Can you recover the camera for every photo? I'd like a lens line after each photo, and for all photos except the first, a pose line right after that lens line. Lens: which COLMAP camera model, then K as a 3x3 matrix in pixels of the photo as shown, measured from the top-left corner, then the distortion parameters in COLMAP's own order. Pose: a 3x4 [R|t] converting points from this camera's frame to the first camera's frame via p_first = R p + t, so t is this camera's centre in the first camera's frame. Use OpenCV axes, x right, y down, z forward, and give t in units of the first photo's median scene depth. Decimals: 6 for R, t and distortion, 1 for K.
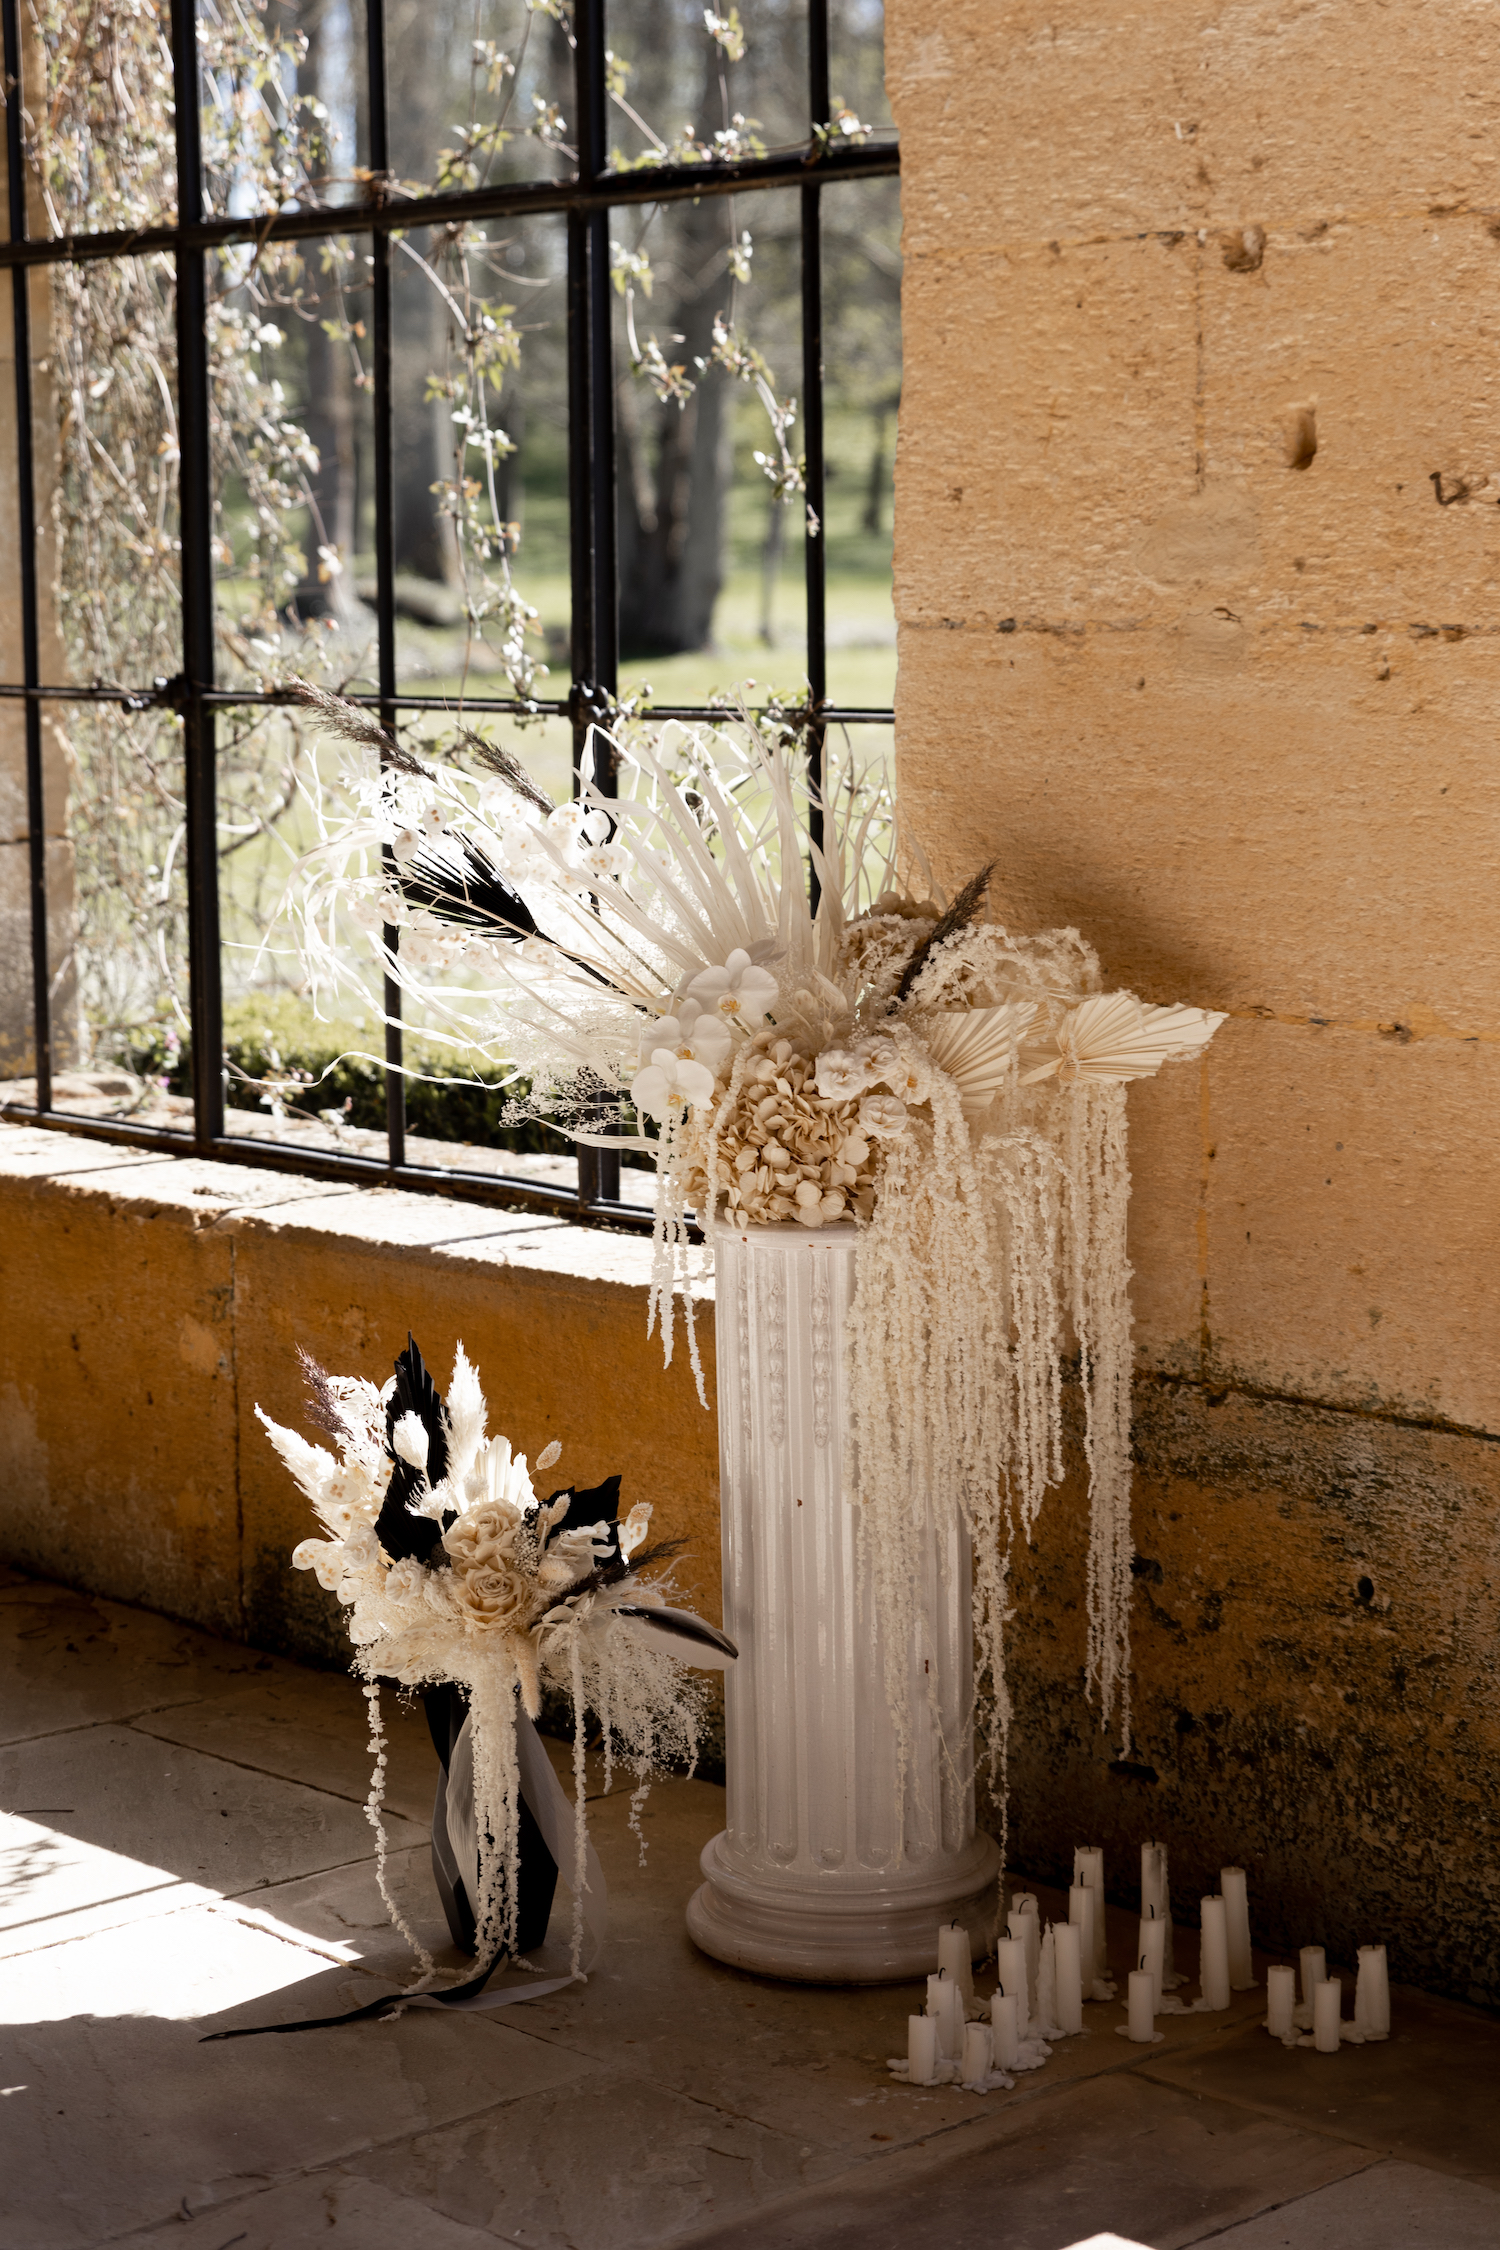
lens RADIAL K [[4227.7, 0, 750.0], [0, 4227.7, 1125.0], [0, 0, 1]] dist [-0.013380, 0.079707]
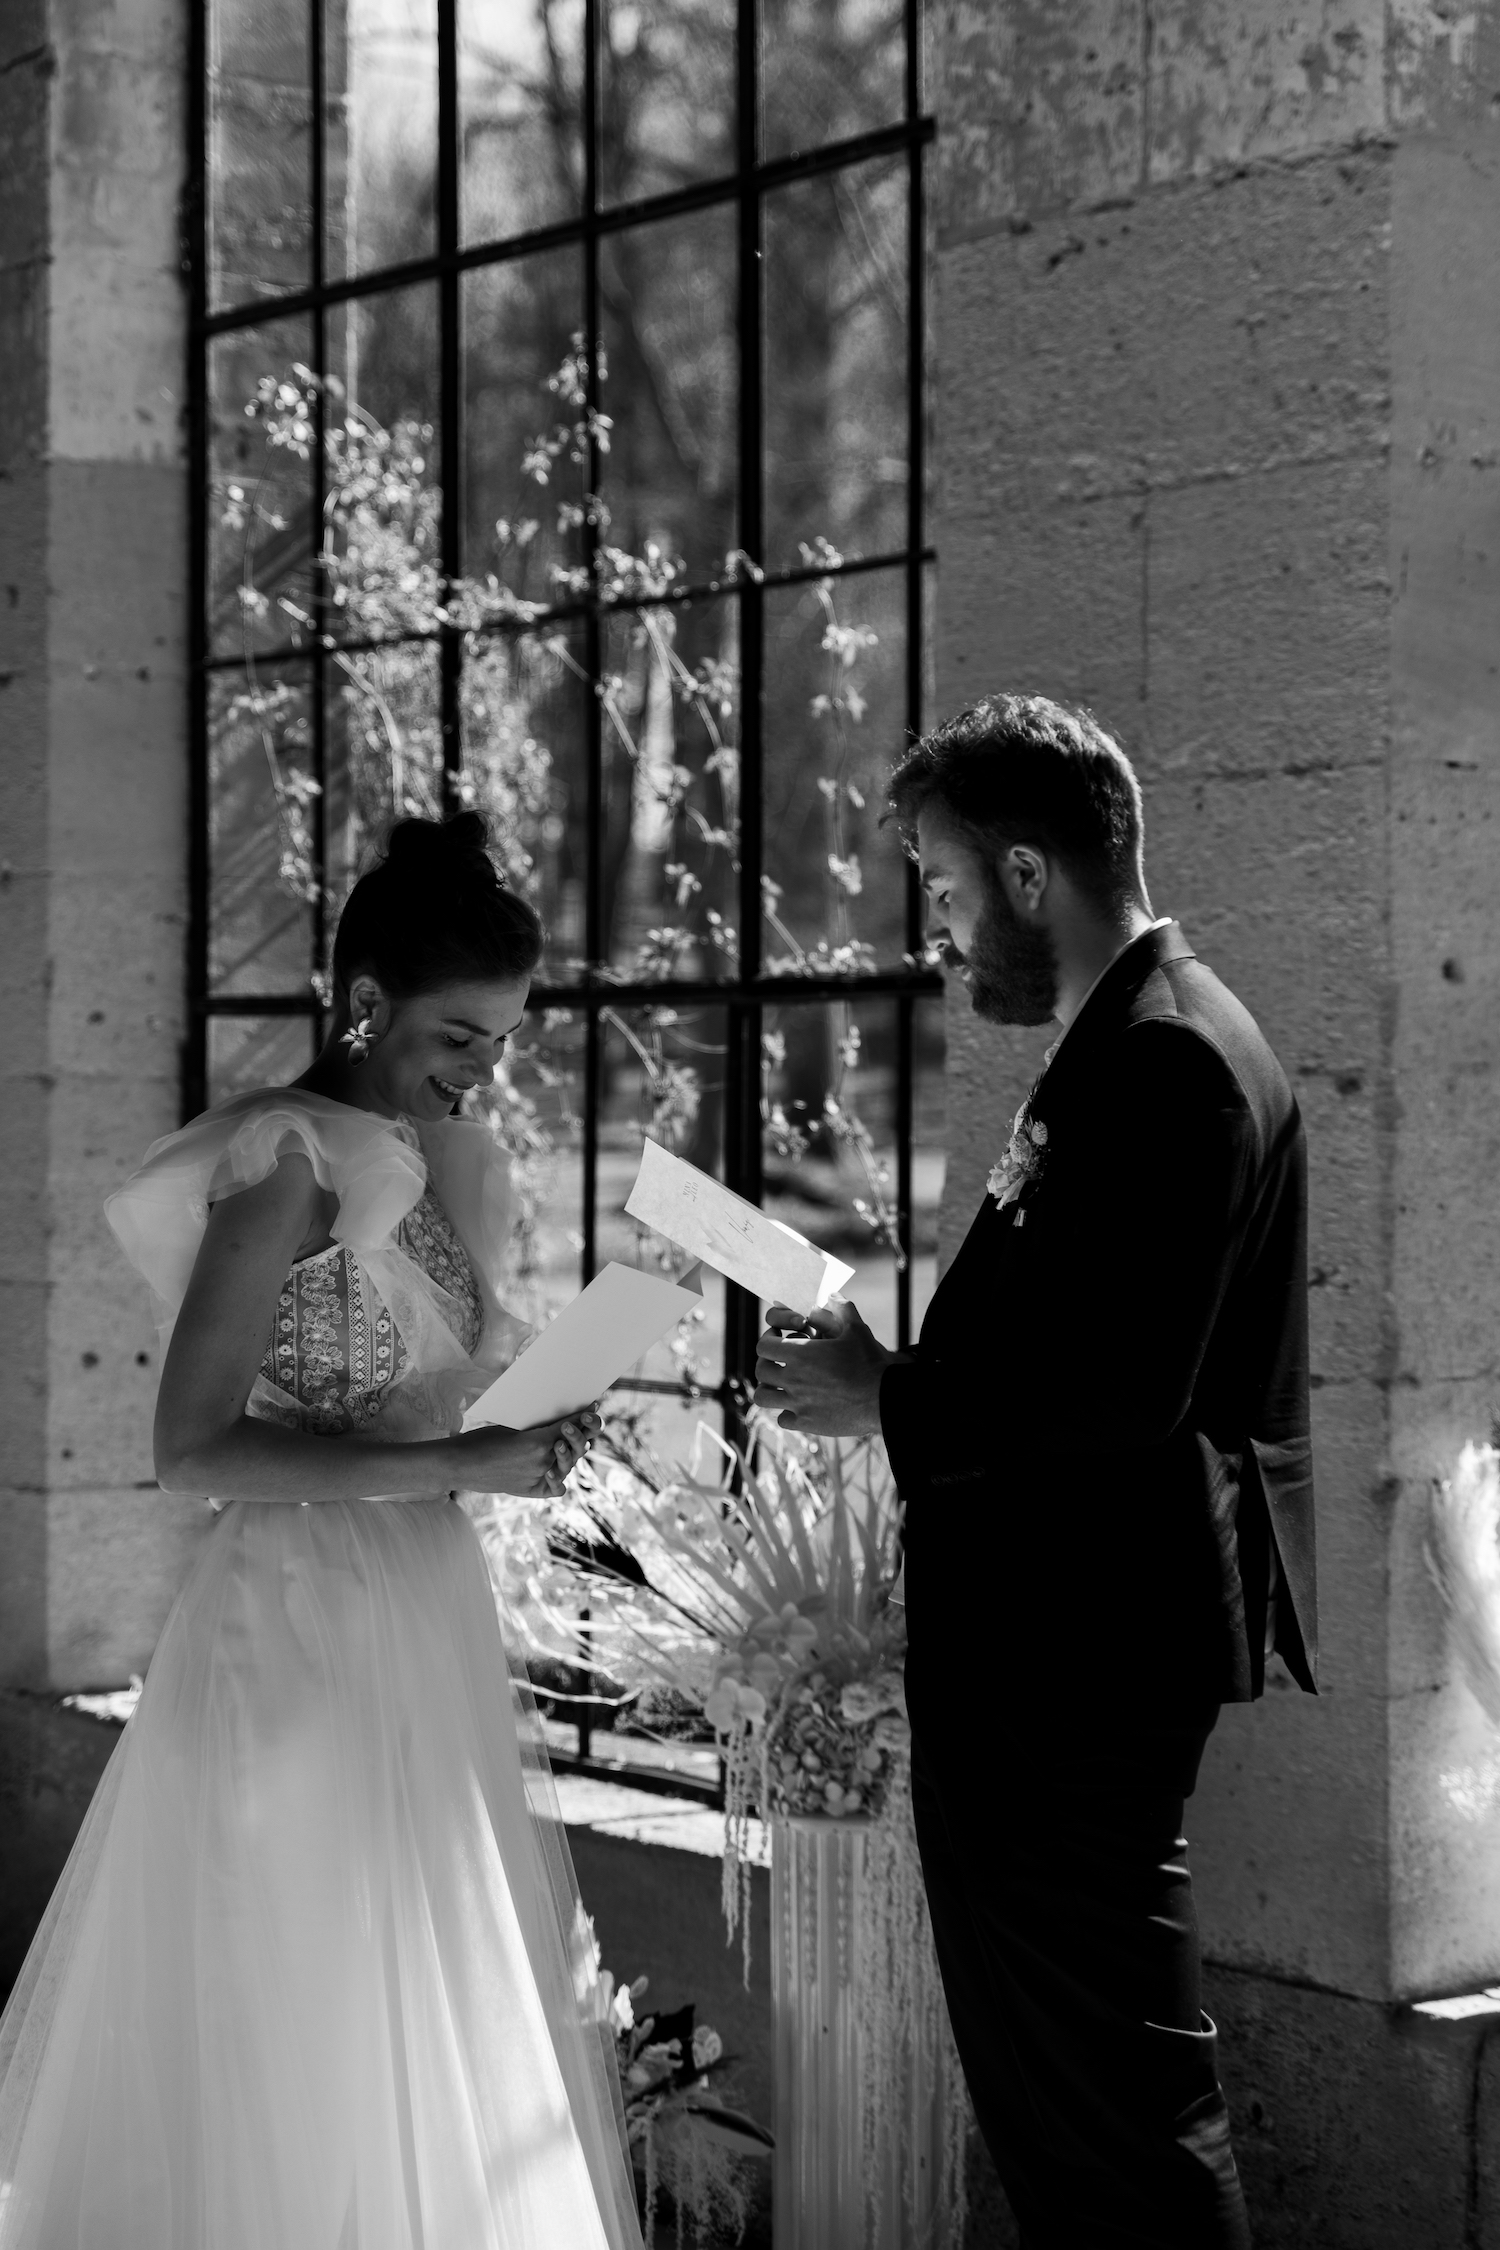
lens RADIAL K [[4440.4, 0, 750.0], [0, 4440.4, 1125.0], [0, 0, 1]] dist [0.006804, 0.121489]
pose [[0.995005, 0.014990, -0.098696, 0.120898], [-0.027696, 0.991303, -0.128654, -0.010734], [0.095909, 0.130745, 0.986766, -0.398532]]
